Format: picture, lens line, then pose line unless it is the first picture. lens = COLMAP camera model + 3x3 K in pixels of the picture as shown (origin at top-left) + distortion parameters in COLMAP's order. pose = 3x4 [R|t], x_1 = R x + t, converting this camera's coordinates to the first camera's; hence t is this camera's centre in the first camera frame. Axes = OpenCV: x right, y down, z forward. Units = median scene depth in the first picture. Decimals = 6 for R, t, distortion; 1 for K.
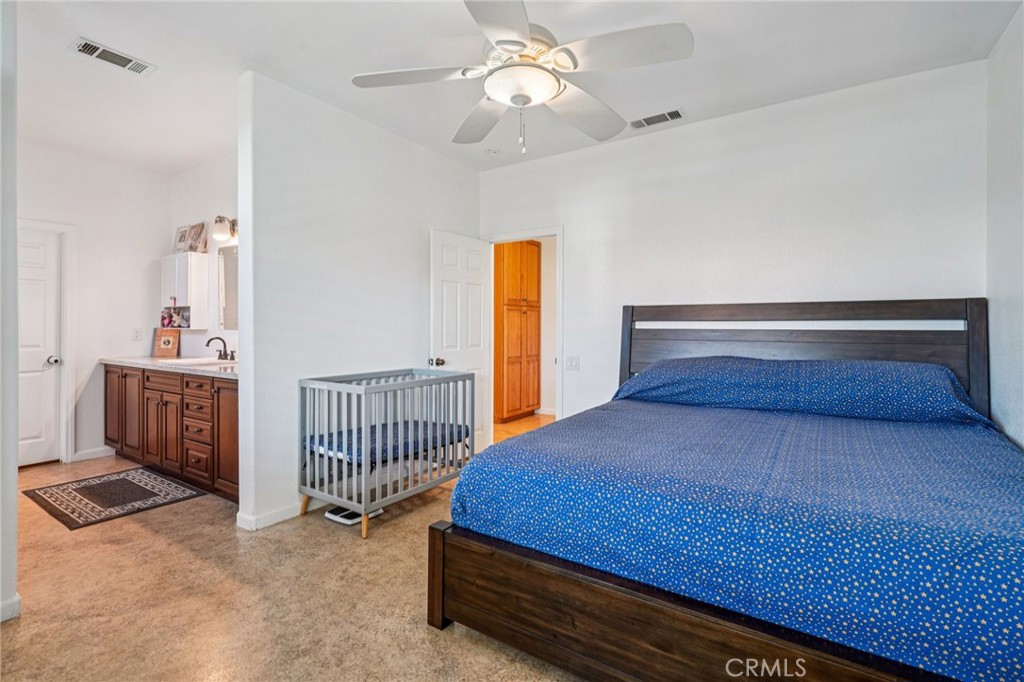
lens RADIAL K [[476.0, 0, 517.8], [0, 476.0, 328.2], [0, 0, 1]] dist [-0.044111, 0.005136]
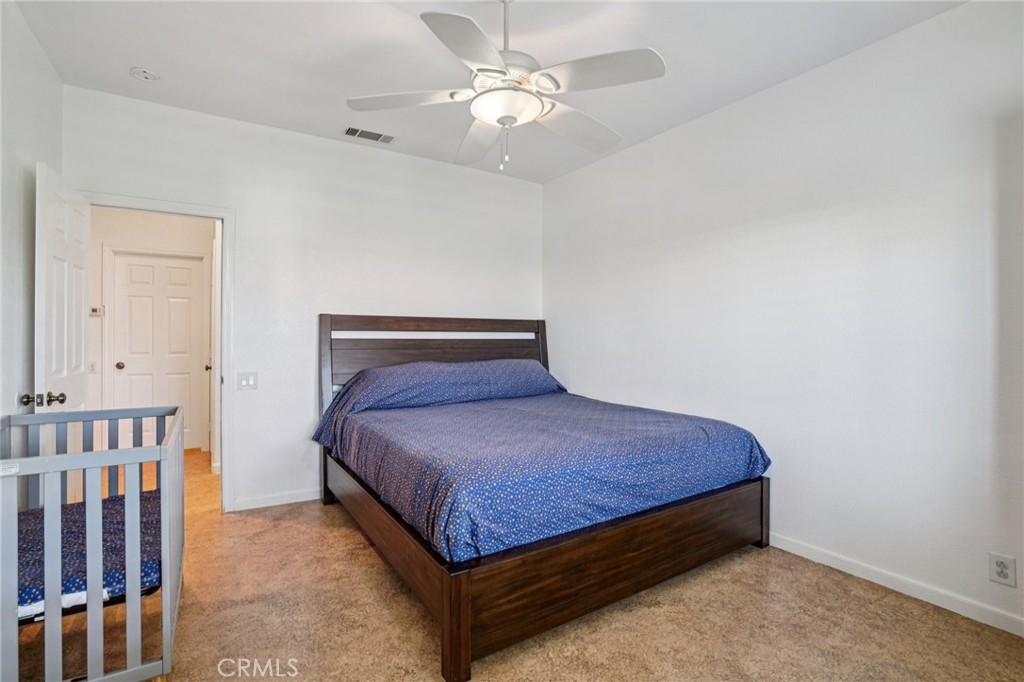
lens RADIAL K [[476.0, 0, 503.8], [0, 476.0, 331.6], [0, 0, 1]] dist [-0.044111, 0.005136]
pose [[0.395382, 0.004962, 0.918503, -0.640781], [-0.004016, 0.999985, -0.003673, -0.014082], [-0.918508, -0.002236, 0.395396, 0.391383]]
